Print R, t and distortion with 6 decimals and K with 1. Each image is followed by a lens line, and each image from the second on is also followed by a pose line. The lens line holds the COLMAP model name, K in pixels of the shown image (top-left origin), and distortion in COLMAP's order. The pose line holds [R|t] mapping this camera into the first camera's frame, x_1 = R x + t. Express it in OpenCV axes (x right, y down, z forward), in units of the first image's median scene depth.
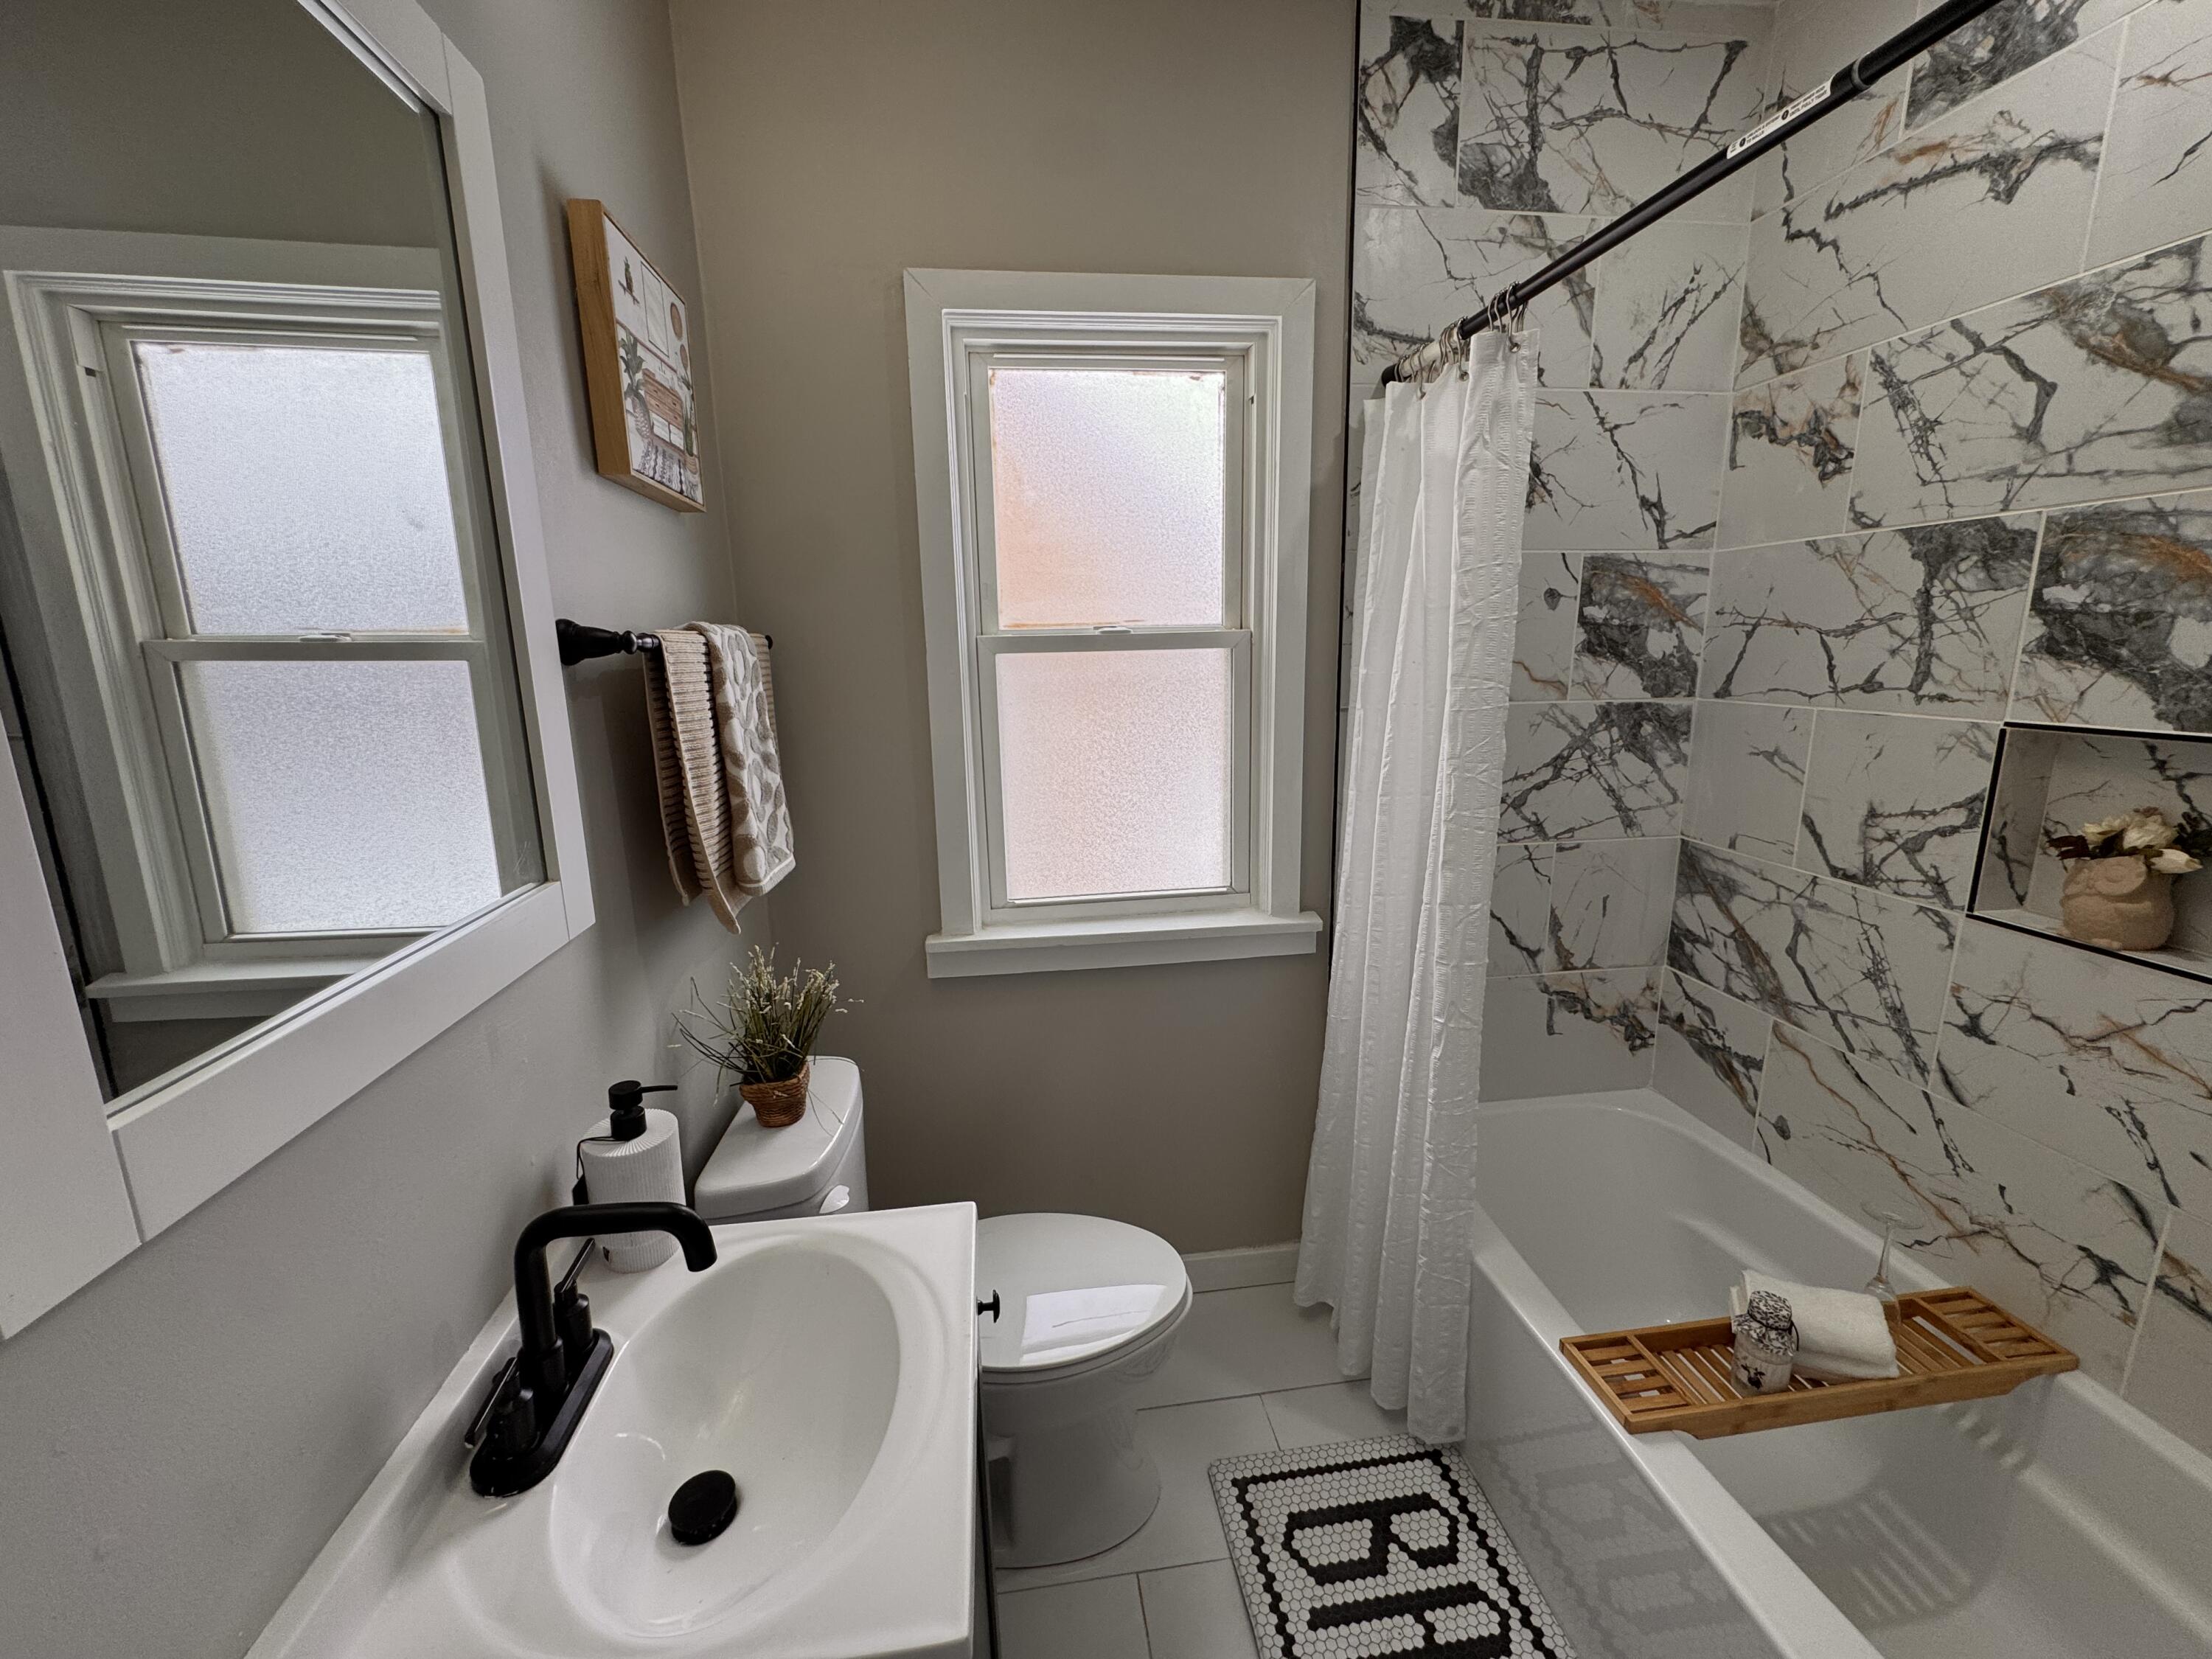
lens RADIAL K [[884.1, 0, 1100.9], [0, 884.1, 824.6], [0, 0, 1]] dist [-0.003461, 0.000511]
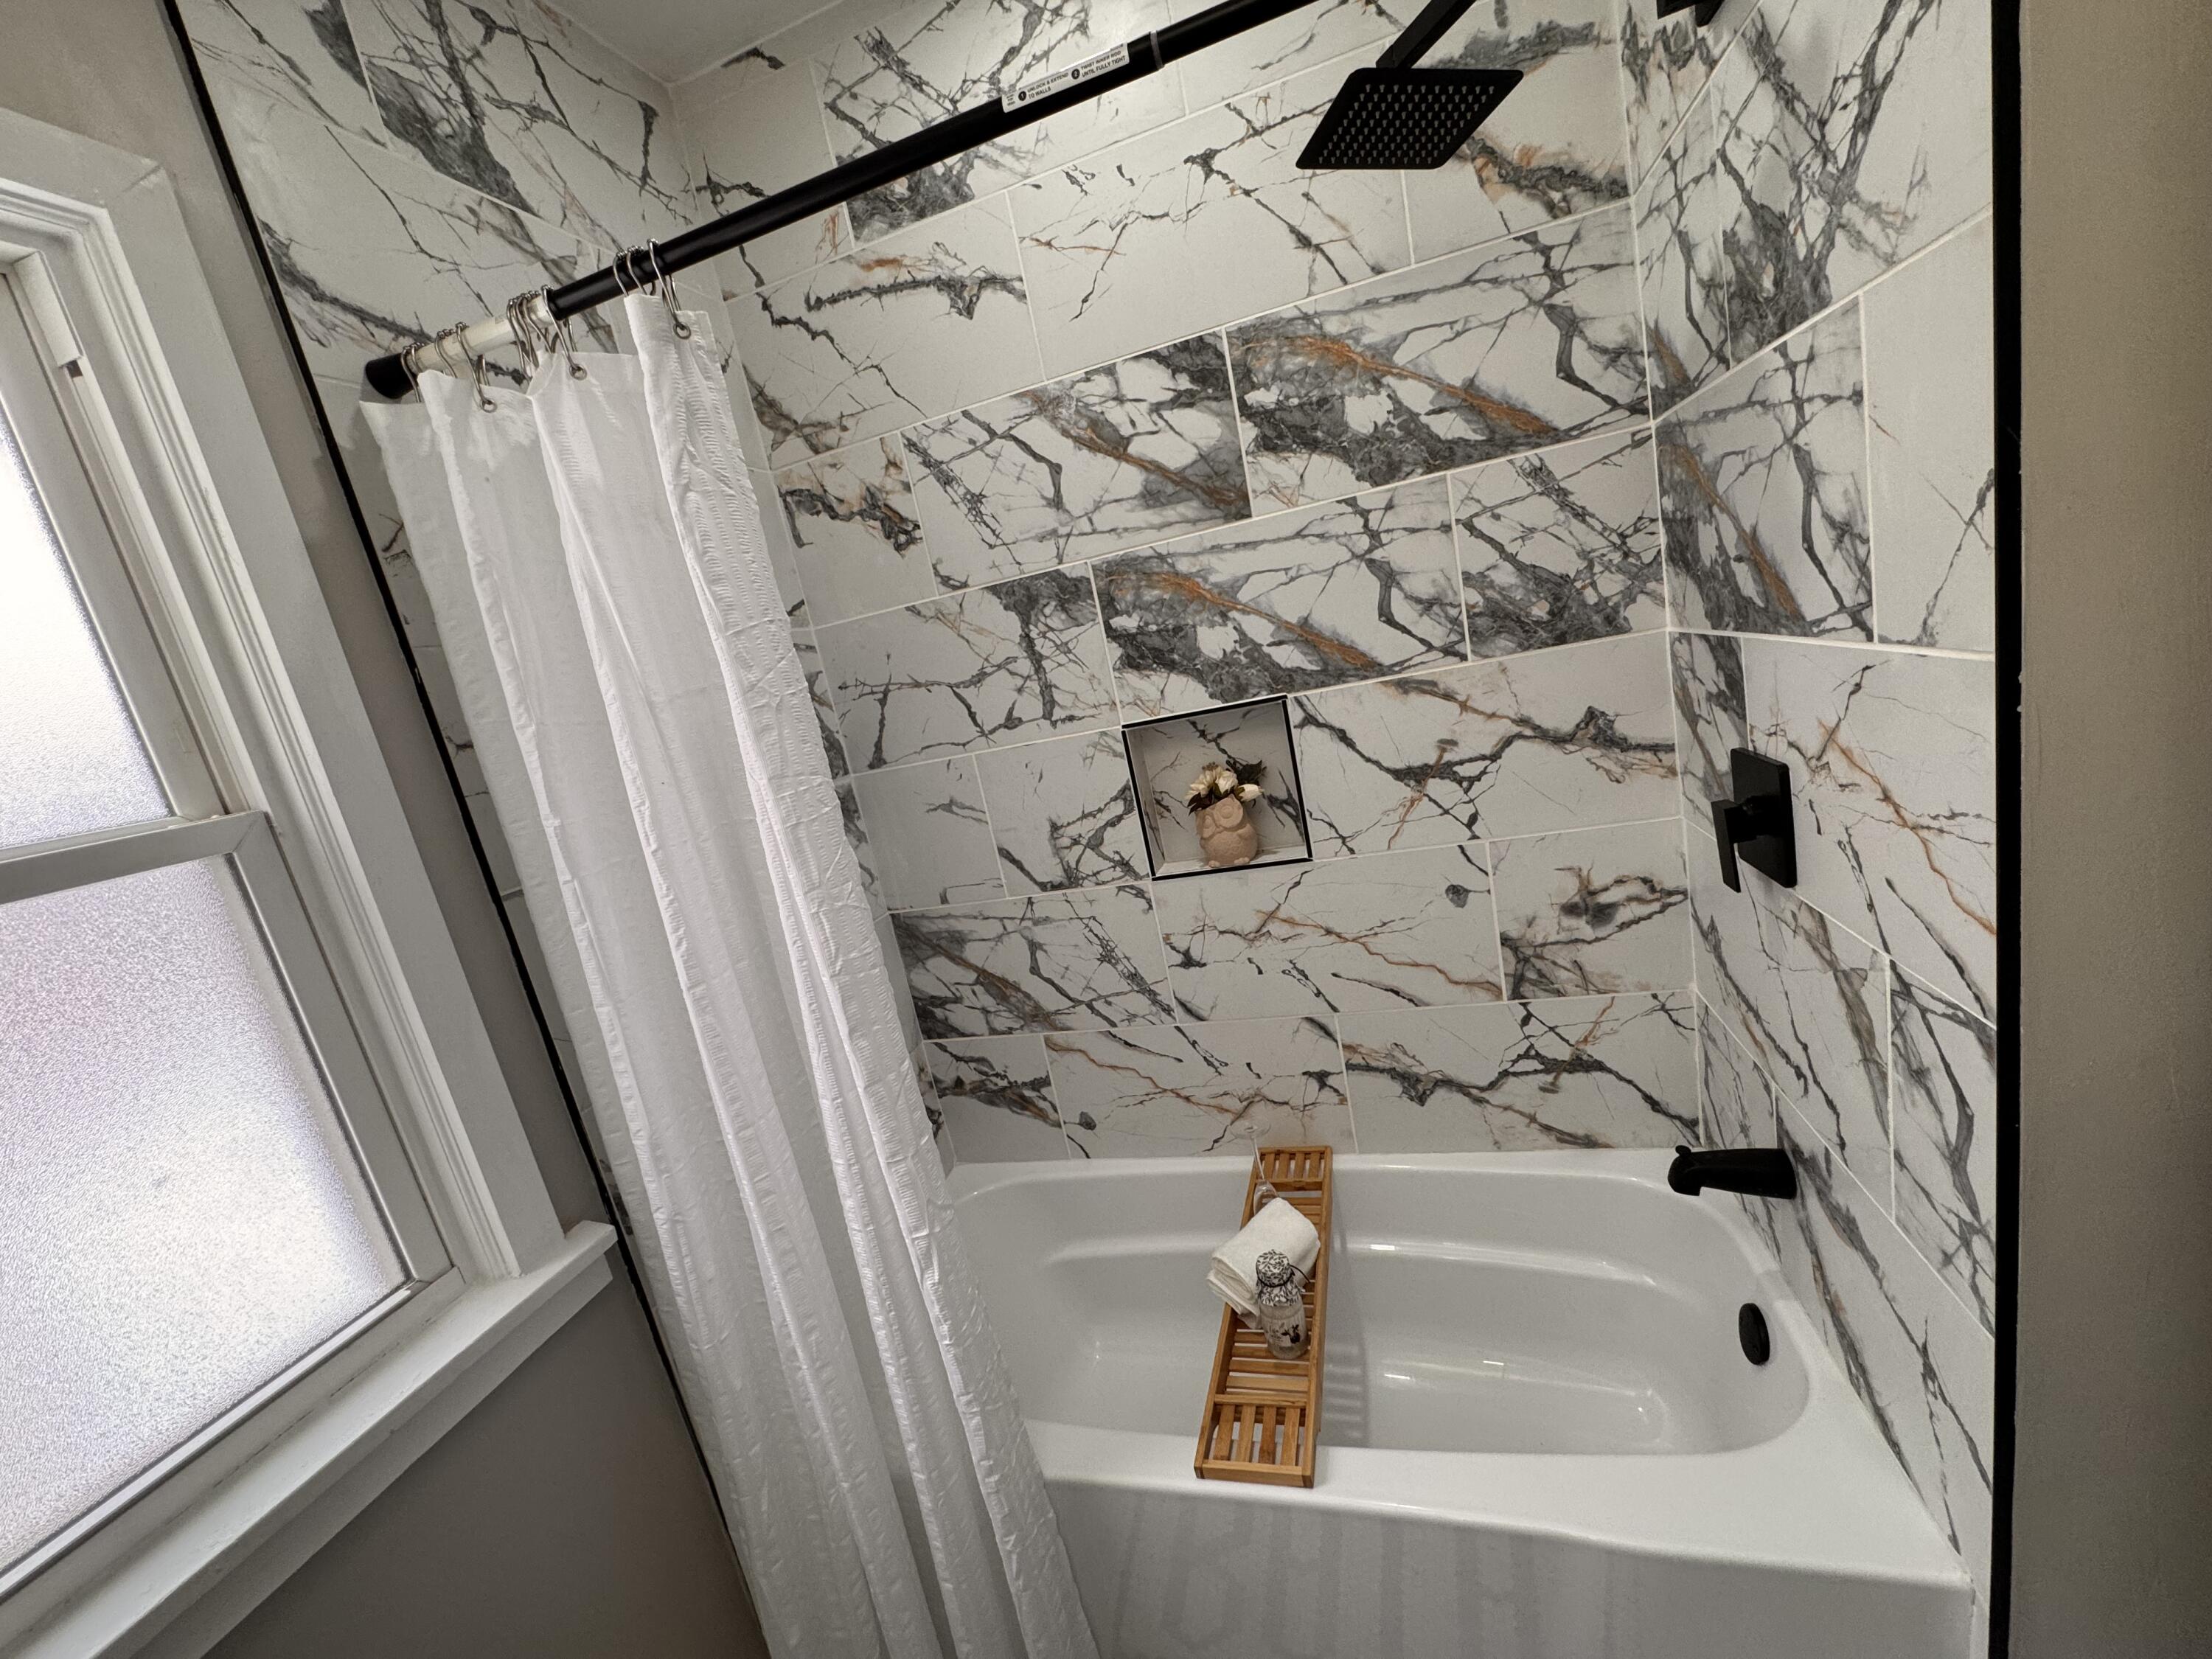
lens RADIAL K [[884.1, 0, 1112.0], [0, 884.1, 826.1], [0, 0, 1]] dist [-0.003461, 0.000511]
pose [[0.397082, -0.241979, 0.885309, -0.109101], [0.373221, 0.923830, 0.085109, -0.087776], [-0.838470, 0.296621, 0.457148, 0.437582]]
